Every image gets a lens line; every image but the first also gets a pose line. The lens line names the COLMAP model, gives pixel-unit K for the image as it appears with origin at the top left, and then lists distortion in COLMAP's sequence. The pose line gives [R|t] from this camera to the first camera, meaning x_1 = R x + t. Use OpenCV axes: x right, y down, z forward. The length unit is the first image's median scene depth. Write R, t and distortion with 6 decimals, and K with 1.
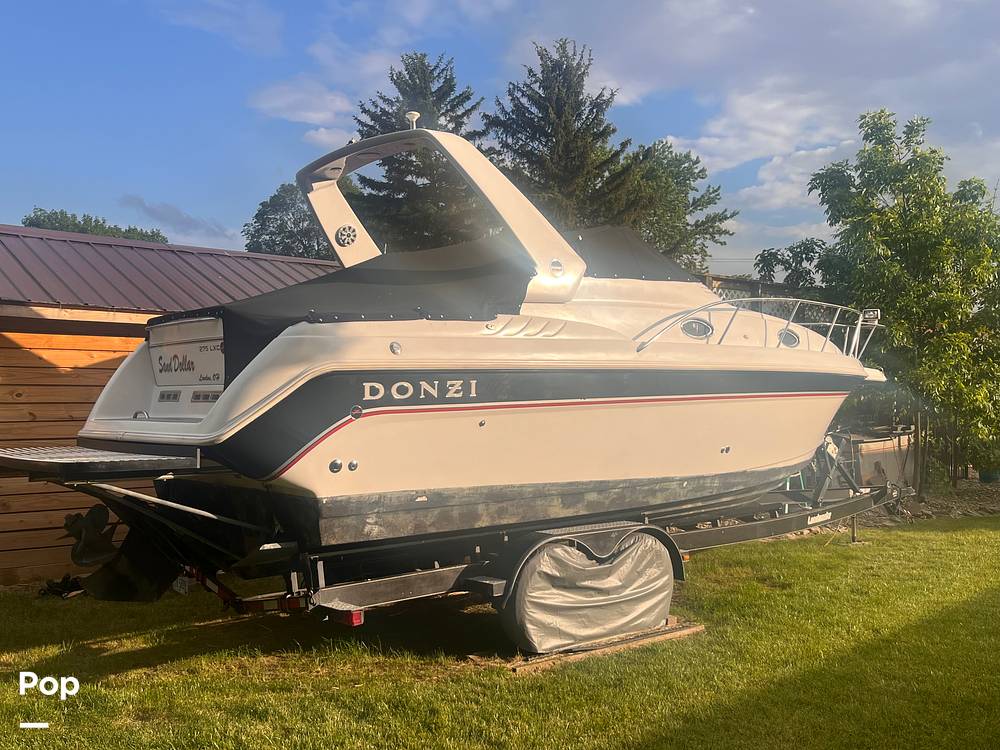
lens RADIAL K [[974.9, 0, 500.0], [0, 974.9, 375.0], [0, 0, 1]] dist [0.085146, 0.001577]
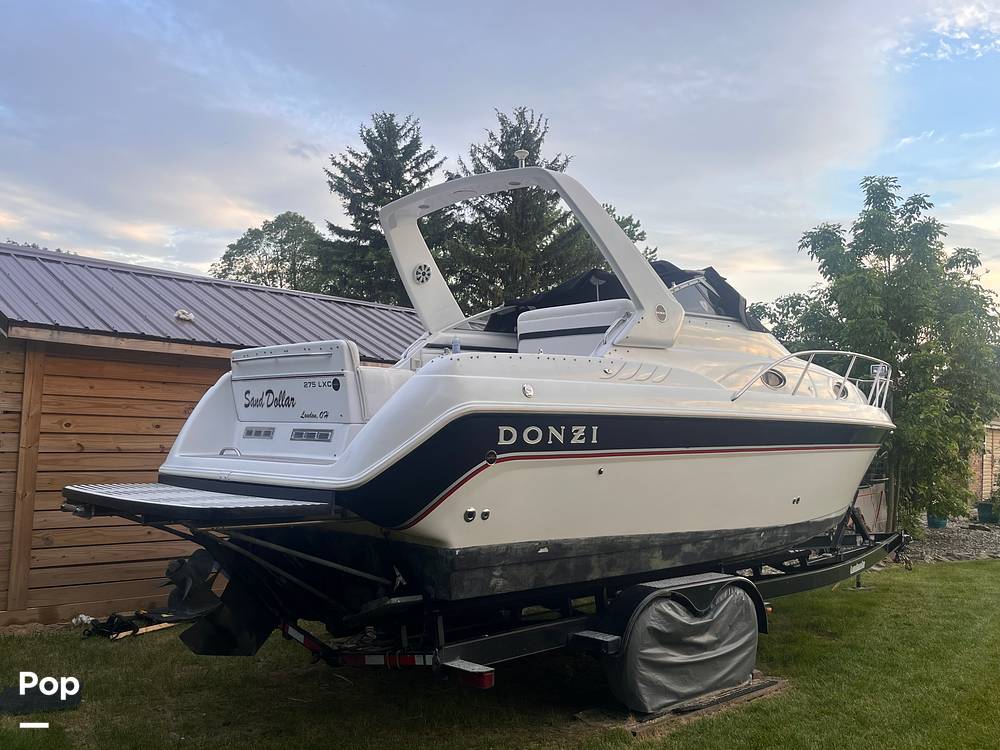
lens RADIAL K [[900.6, 0, 500.0], [0, 900.6, 375.0], [0, 0, 1]] dist [0.053713, -0.014428]
pose [[0.996994, 0.032594, 0.070294, -0.137939], [-0.029537, 0.998590, -0.044097, -0.002257], [-0.071633, 0.041888, 0.996551, 0.089596]]
